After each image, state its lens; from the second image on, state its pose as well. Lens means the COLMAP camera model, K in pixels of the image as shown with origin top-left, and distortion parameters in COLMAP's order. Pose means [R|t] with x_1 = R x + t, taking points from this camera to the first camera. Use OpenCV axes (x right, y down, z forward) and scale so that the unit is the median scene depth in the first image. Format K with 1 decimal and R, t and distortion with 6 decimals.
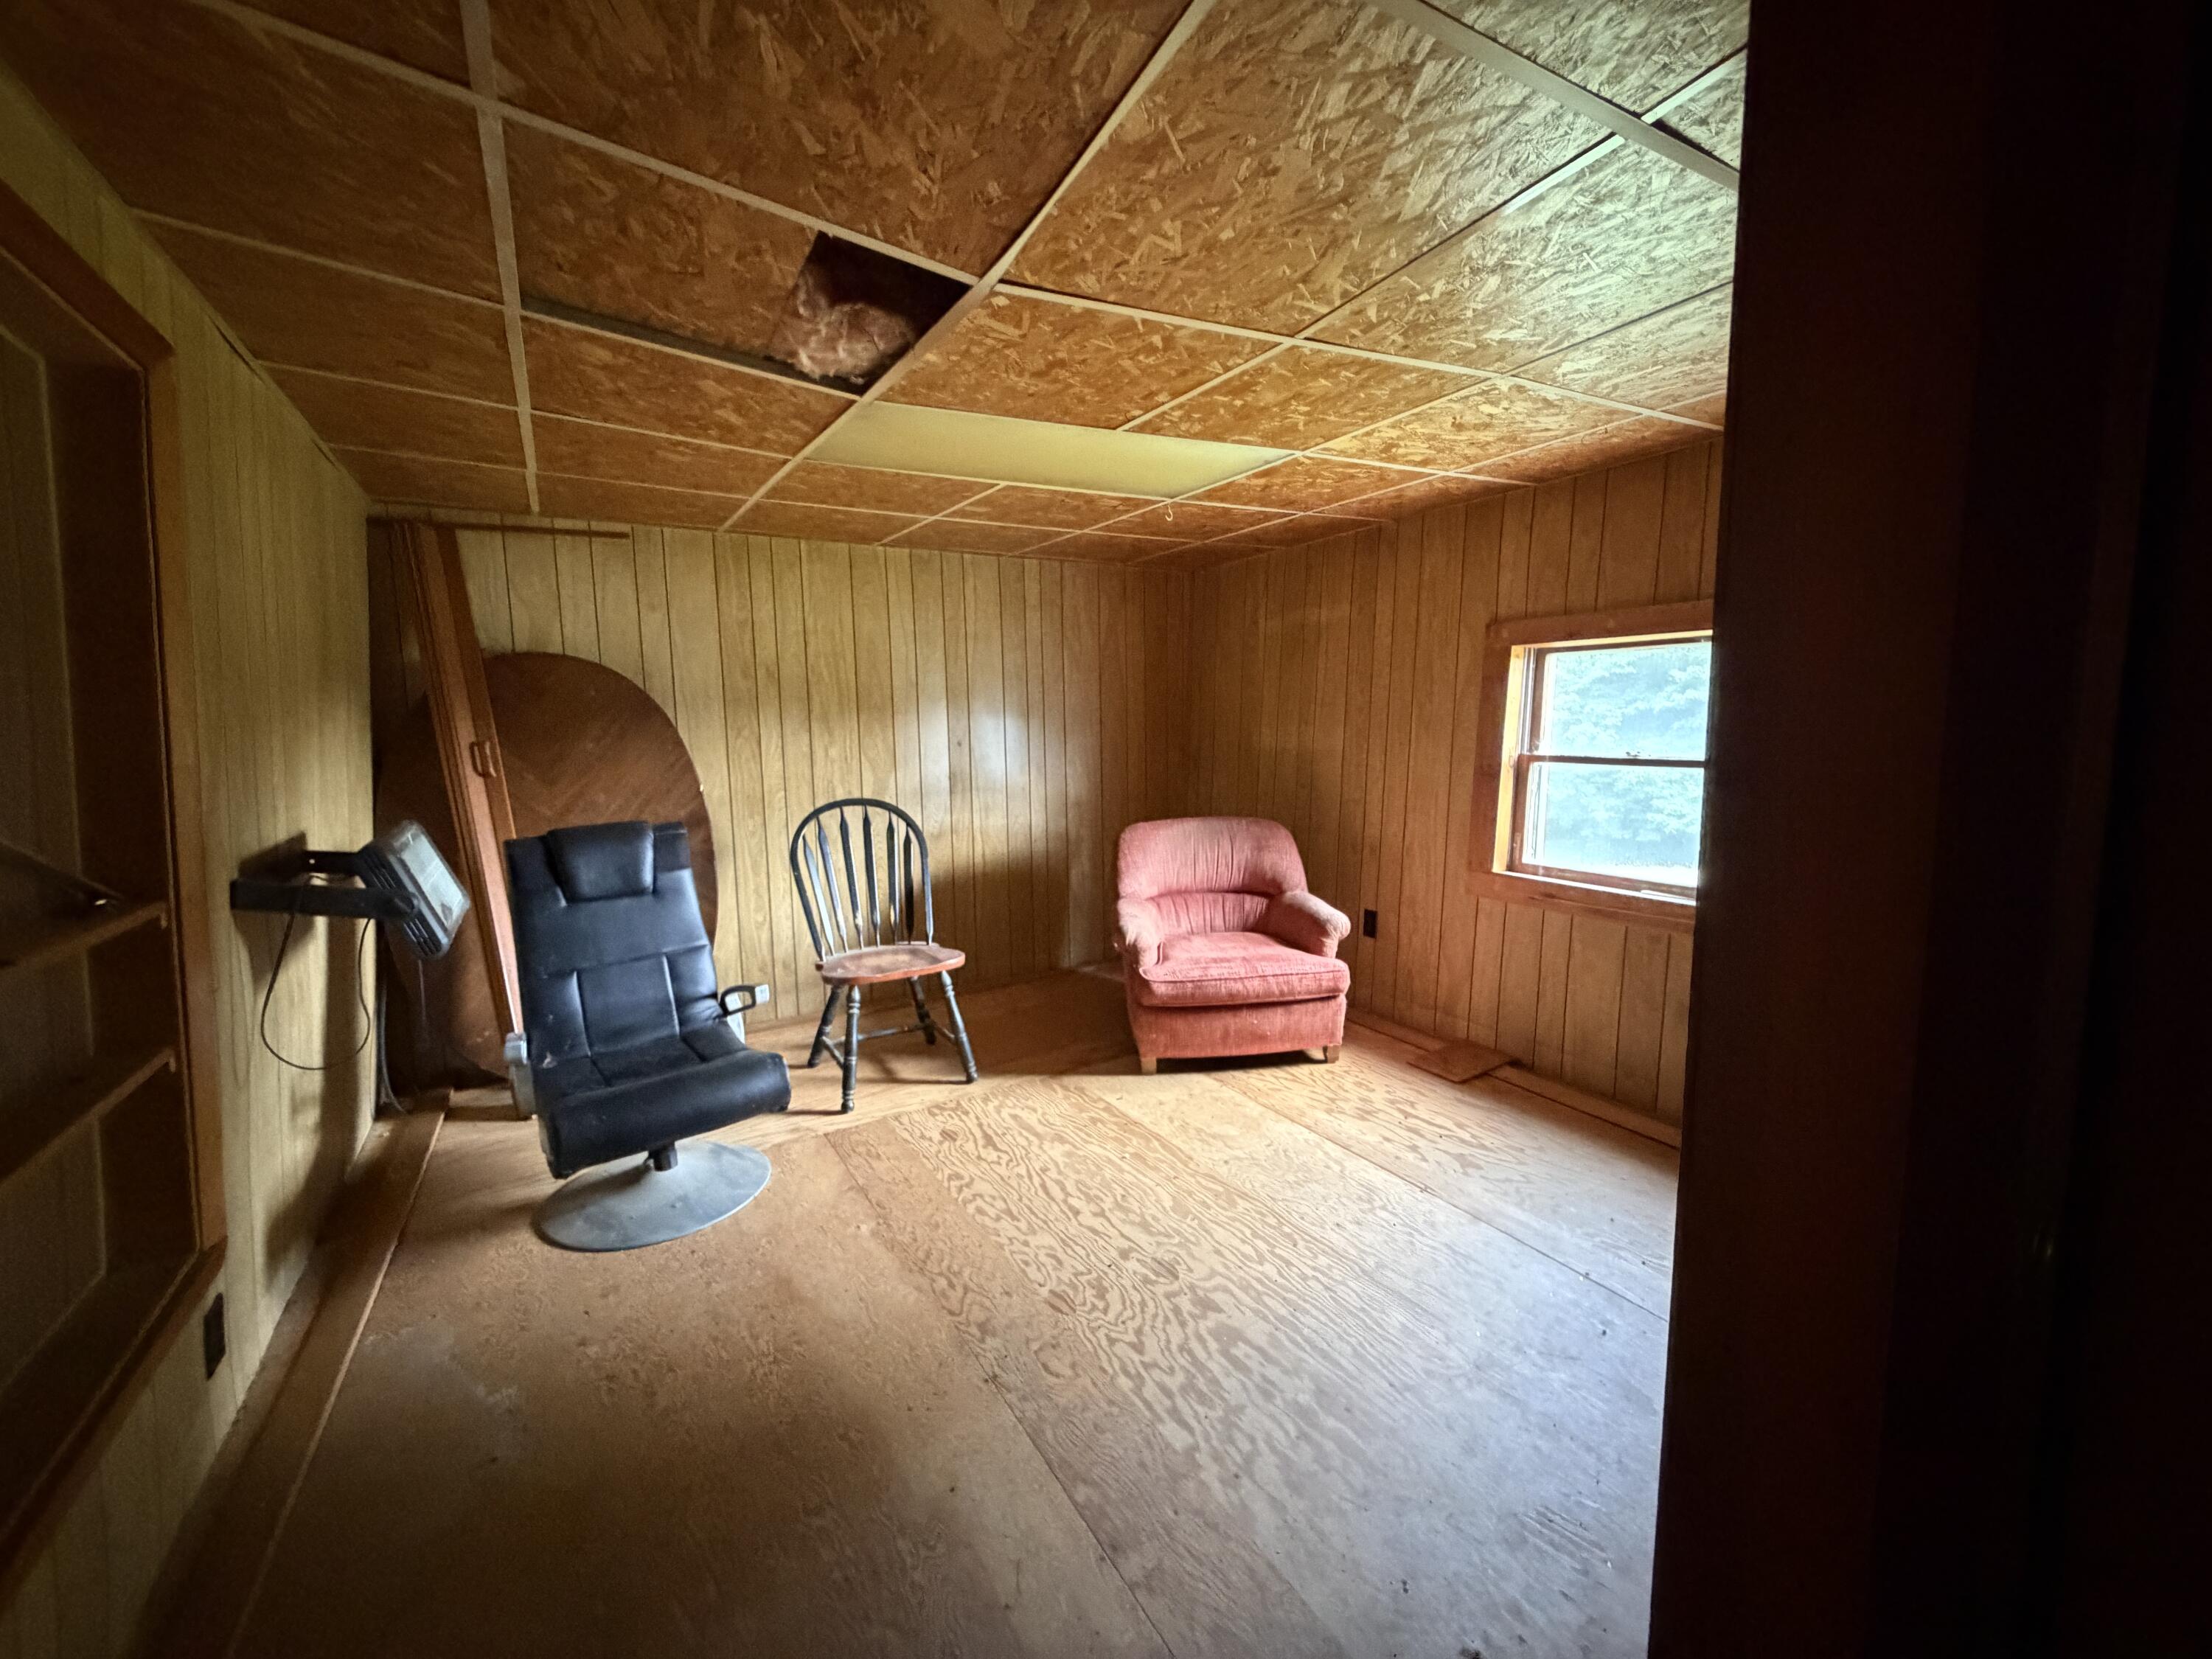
lens RADIAL K [[885.9, 0, 1101.2], [0, 885.9, 825.9], [0, 0, 1]] dist [0.000624, 0.000446]
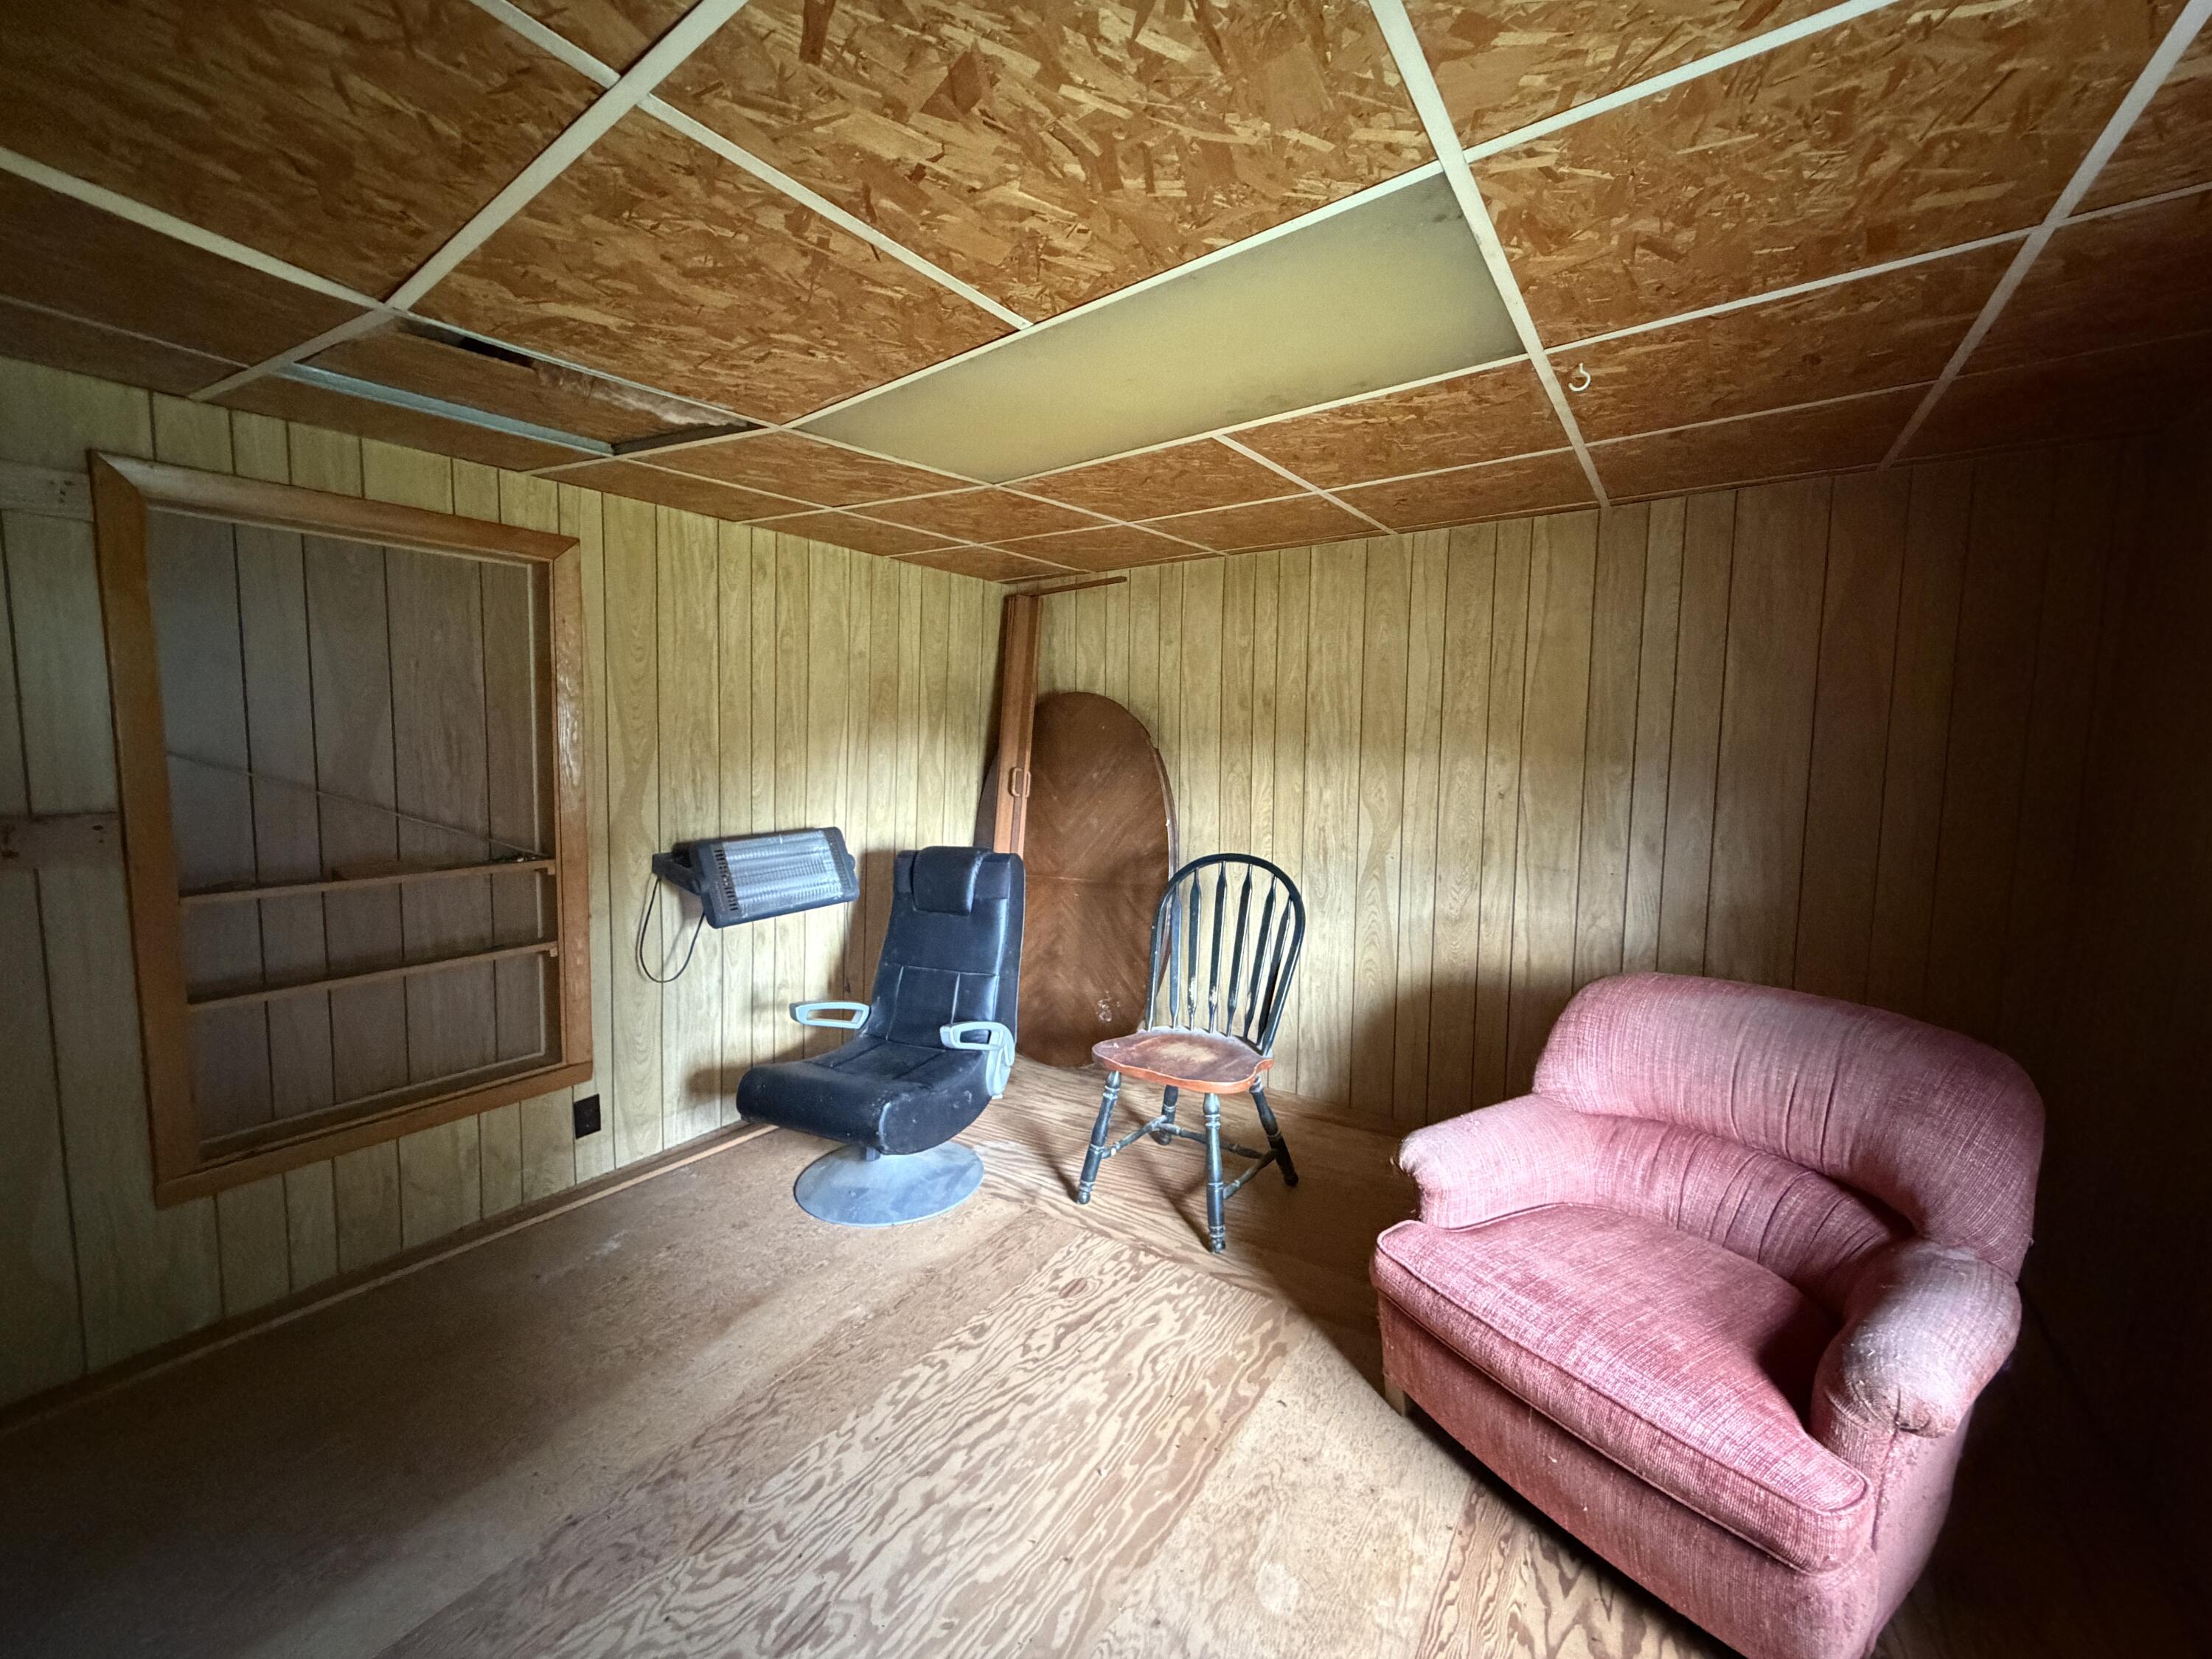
lens RADIAL K [[885.9, 0, 1101.2], [0, 885.9, 825.9], [0, 0, 1]] dist [0.000624, 0.000446]
pose [[0.414880, 0.103476, -0.903973, 0.536171], [-0.116893, 0.991341, 0.059828, -0.117434], [0.902336, 0.080847, 0.423383, 0.678368]]
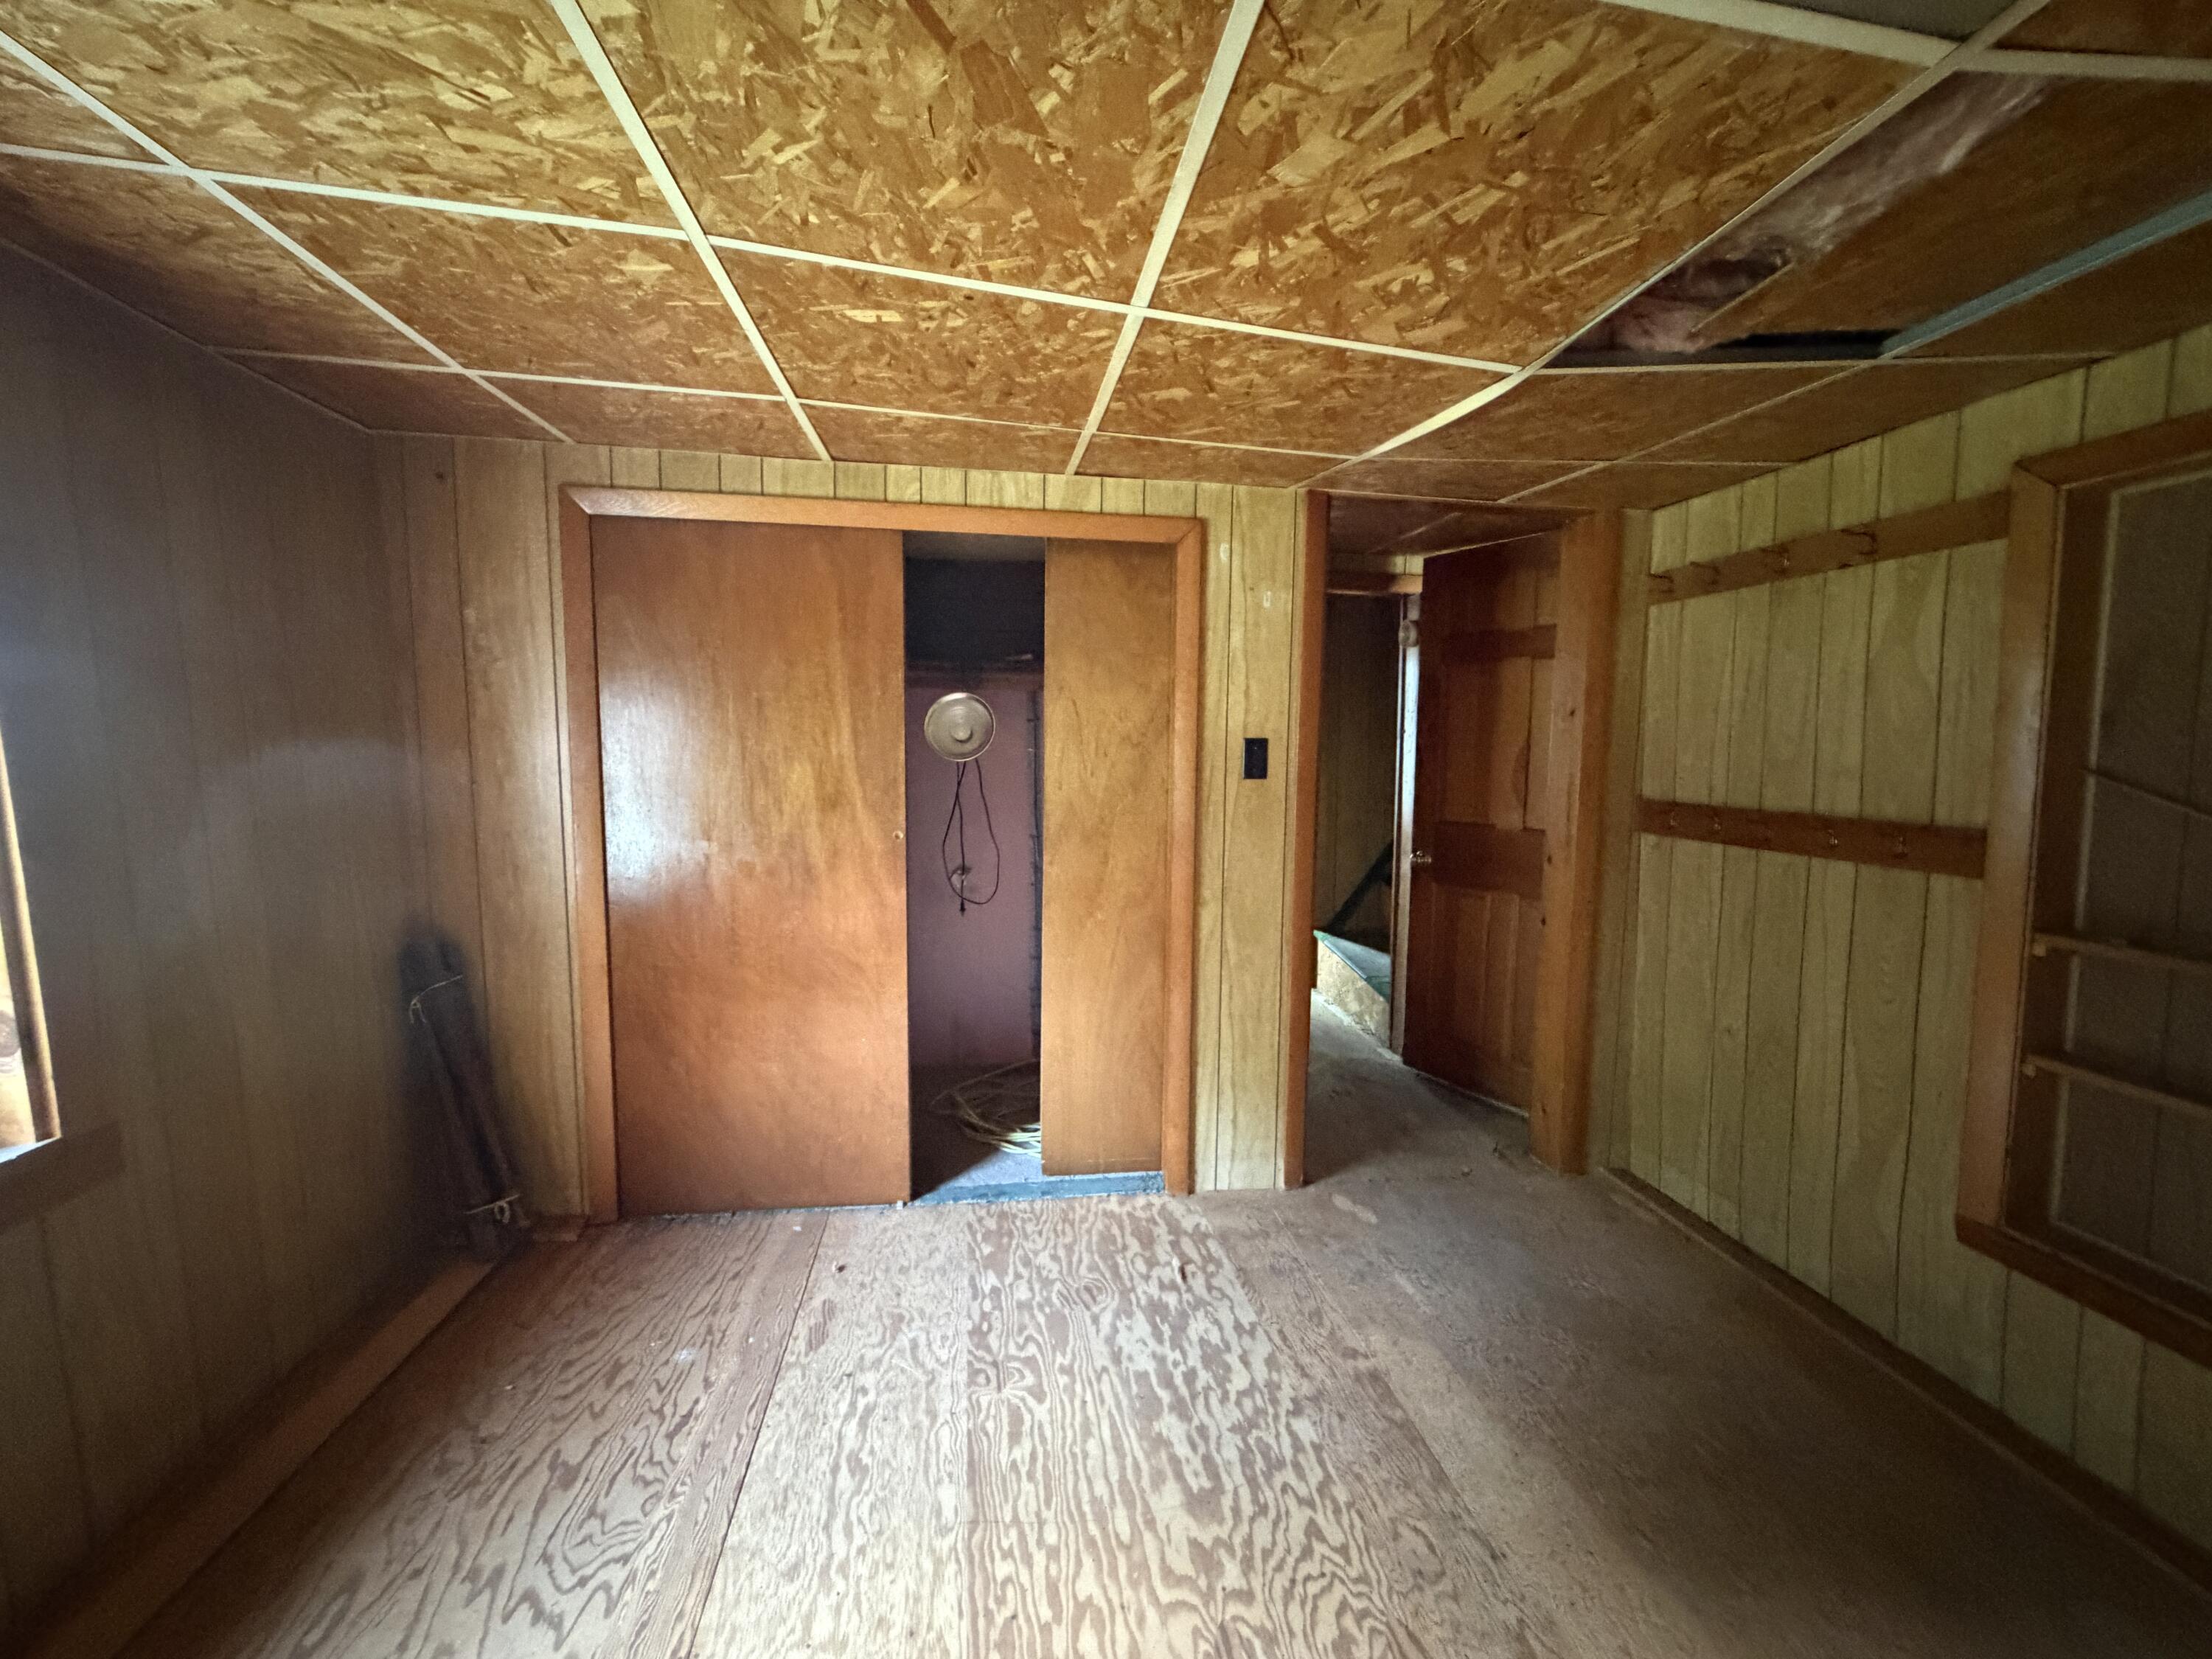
lens RADIAL K [[885.9, 0, 1101.2], [0, 885.9, 825.9], [0, 0, 1]] dist [0.000624, 0.000446]
pose [[-0.919129, -0.022077, 0.393338, -0.060172], [0.053068, 0.982390, 0.179147, -0.154620], [-0.390366, 0.185533, -0.901771, 1.159532]]
